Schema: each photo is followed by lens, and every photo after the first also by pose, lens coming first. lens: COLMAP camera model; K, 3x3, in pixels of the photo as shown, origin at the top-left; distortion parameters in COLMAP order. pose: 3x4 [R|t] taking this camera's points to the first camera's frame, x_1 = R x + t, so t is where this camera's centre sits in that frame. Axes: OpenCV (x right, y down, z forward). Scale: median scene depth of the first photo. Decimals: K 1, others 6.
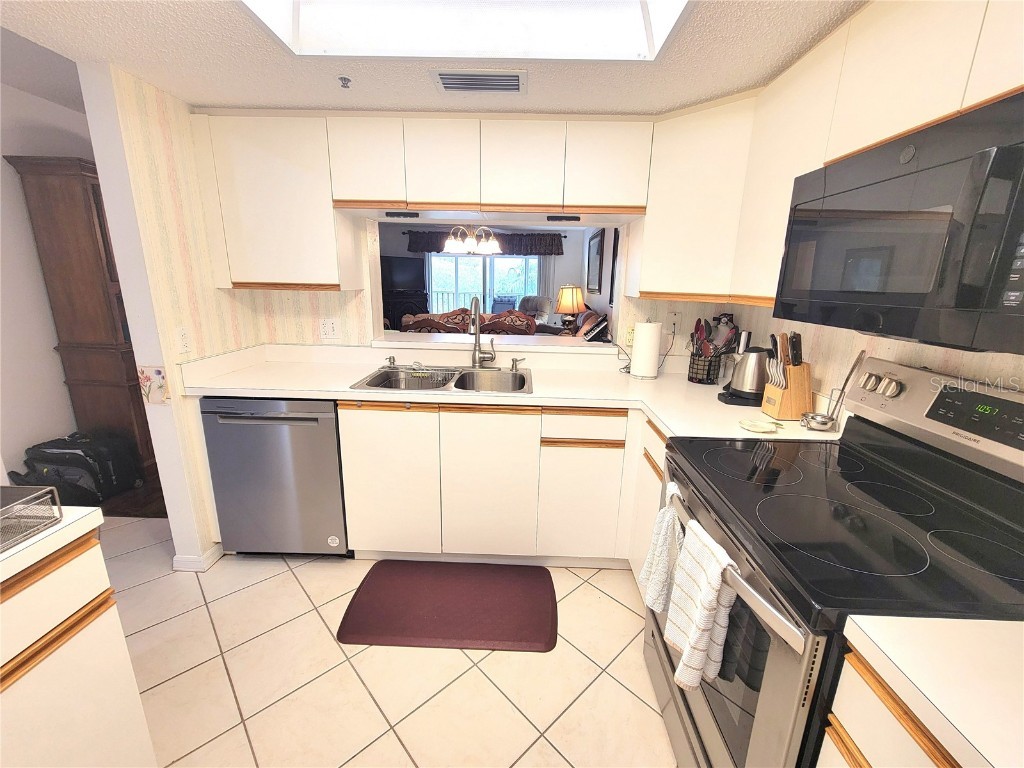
lens RADIAL K [[419.6, 0, 515.6], [0, 419.6, 386.0], [0, 0, 1]] dist [-0.001618, 0.000658]
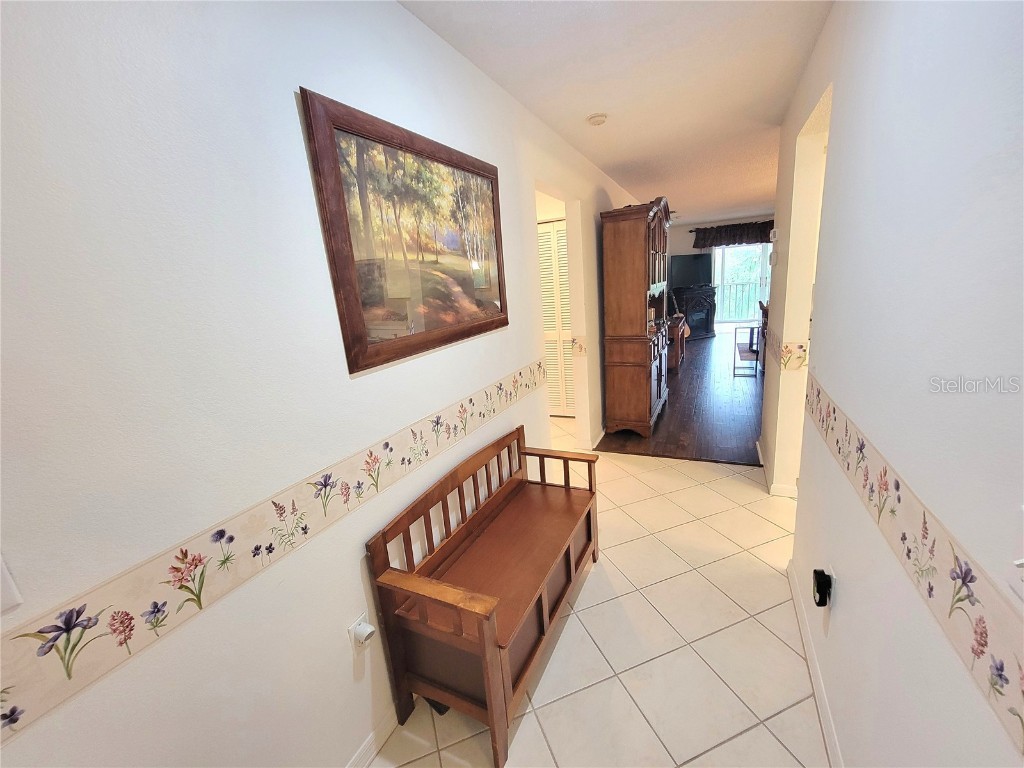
lens RADIAL K [[419.6, 0, 515.6], [0, 419.6, 386.0], [0, 0, 1]] dist [-0.001618, 0.000658]
pose [[0.910672, 0.000892, -0.413129, -0.233369], [-0.000305, 0.999999, 0.001487, 0.019607], [0.413130, -0.001228, 0.910671, -0.134591]]
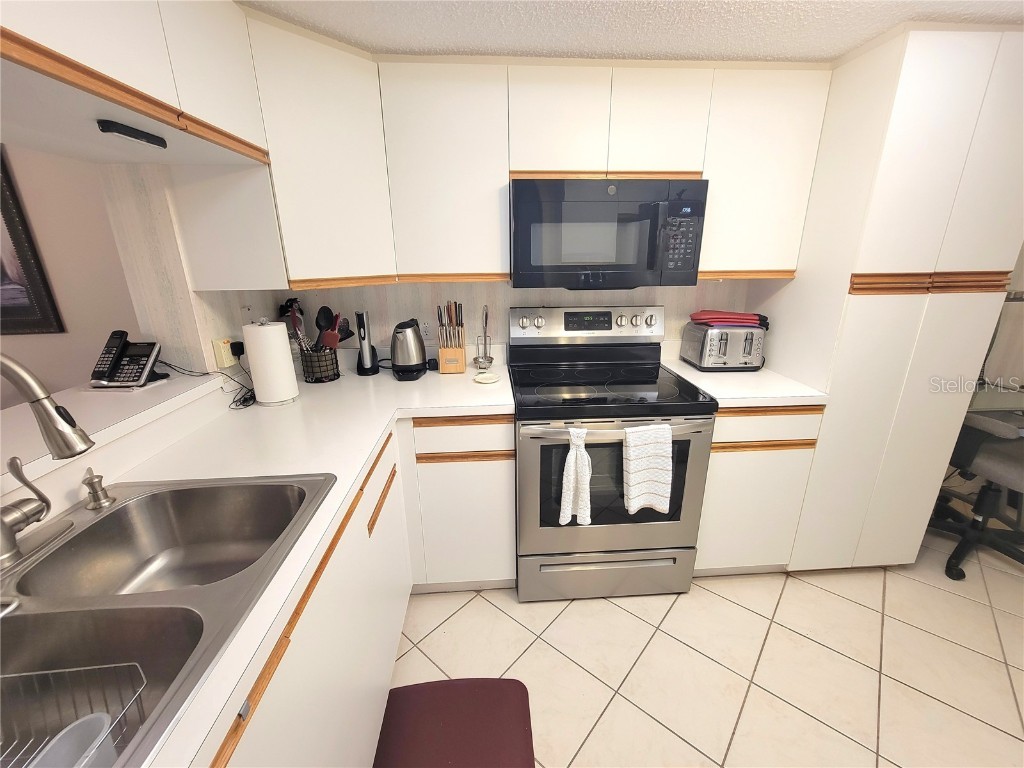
lens RADIAL K [[419.6, 0, 515.6], [0, 419.6, 386.0], [0, 0, 1]] dist [-0.001618, 0.000658]
pose [[-0.091971, -0.320803, 0.942670, -0.102598], [0.251313, 0.908558, 0.333714, -0.047218], [-0.963526, 0.267598, -0.002939, 0.160078]]
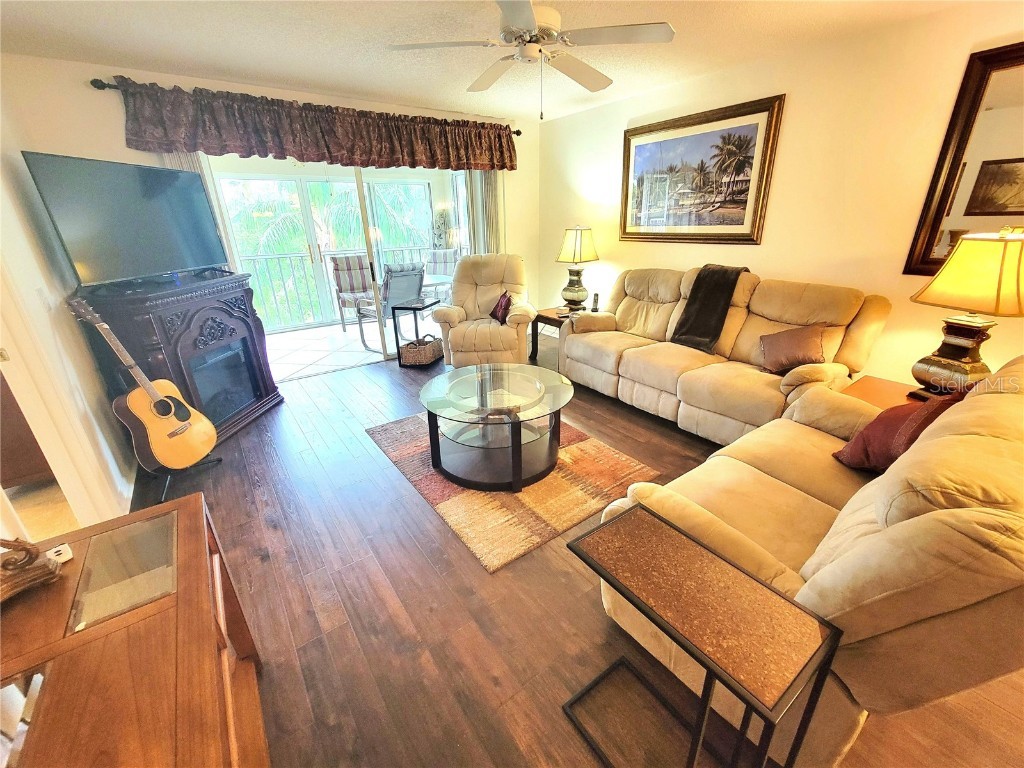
lens RADIAL K [[419.6, 0, 515.6], [0, 419.6, 386.0], [0, 0, 1]] dist [-0.001618, 0.000658]
pose [[0.785201, -0.268698, 0.557907, -0.258509], [0.189249, 0.961974, 0.196955, -0.155776], [-0.589614, -0.049066, 0.806194, 0.564994]]
